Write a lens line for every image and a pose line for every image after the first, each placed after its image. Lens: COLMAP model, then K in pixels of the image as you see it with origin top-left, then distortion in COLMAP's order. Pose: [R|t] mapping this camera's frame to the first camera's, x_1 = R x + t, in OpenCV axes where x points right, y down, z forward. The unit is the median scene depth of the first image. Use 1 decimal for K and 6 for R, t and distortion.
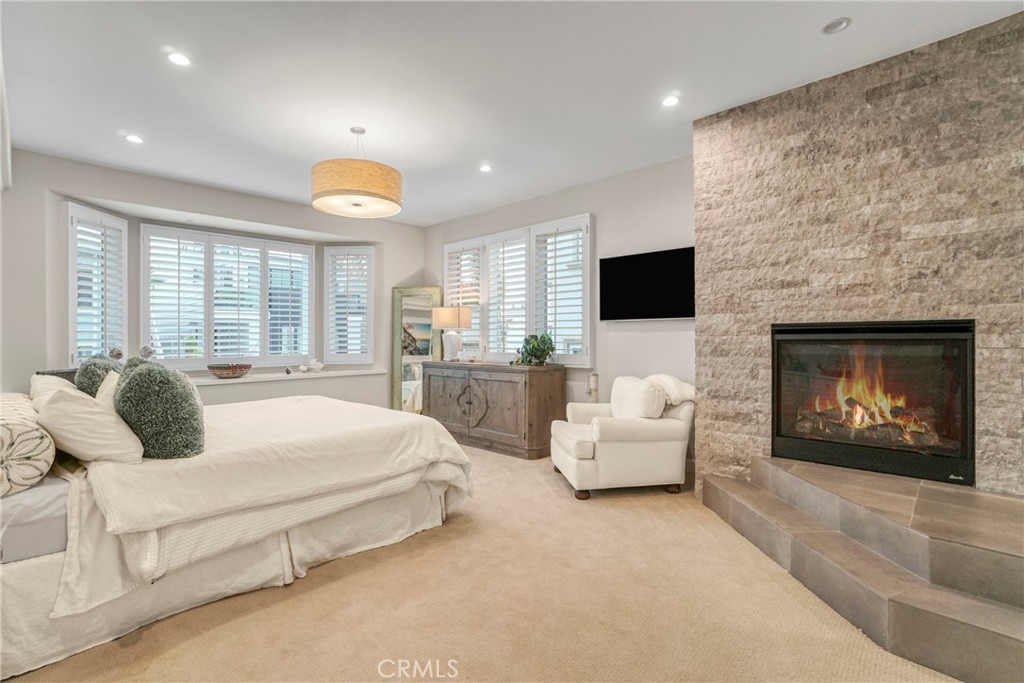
lens RADIAL K [[462.8, 0, 512.0], [0, 462.8, 337.4], [0, 0, 1]] dist [-0.064675, 0.021063]
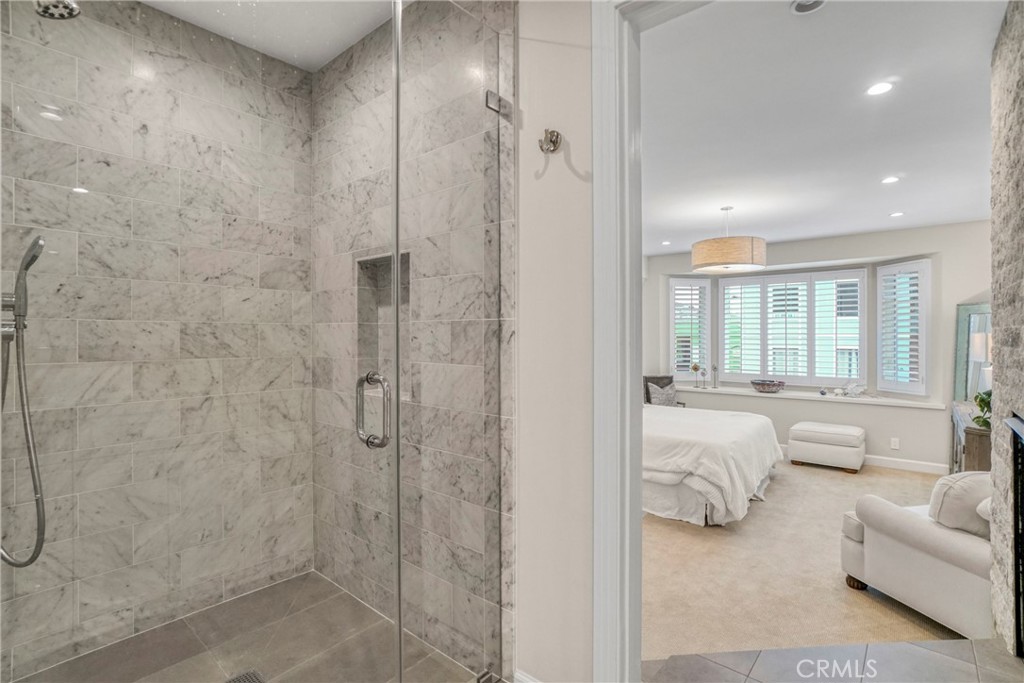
lens RADIAL K [[462.8, 0, 512.0], [0, 462.8, 337.4], [0, 0, 1]] dist [-0.064675, 0.021063]
pose [[0.071621, 0.002750, -0.997428, 0.922104], [-0.001237, 0.999996, 0.002668, -0.102984], [0.997431, 0.001043, 0.071624, 0.324643]]
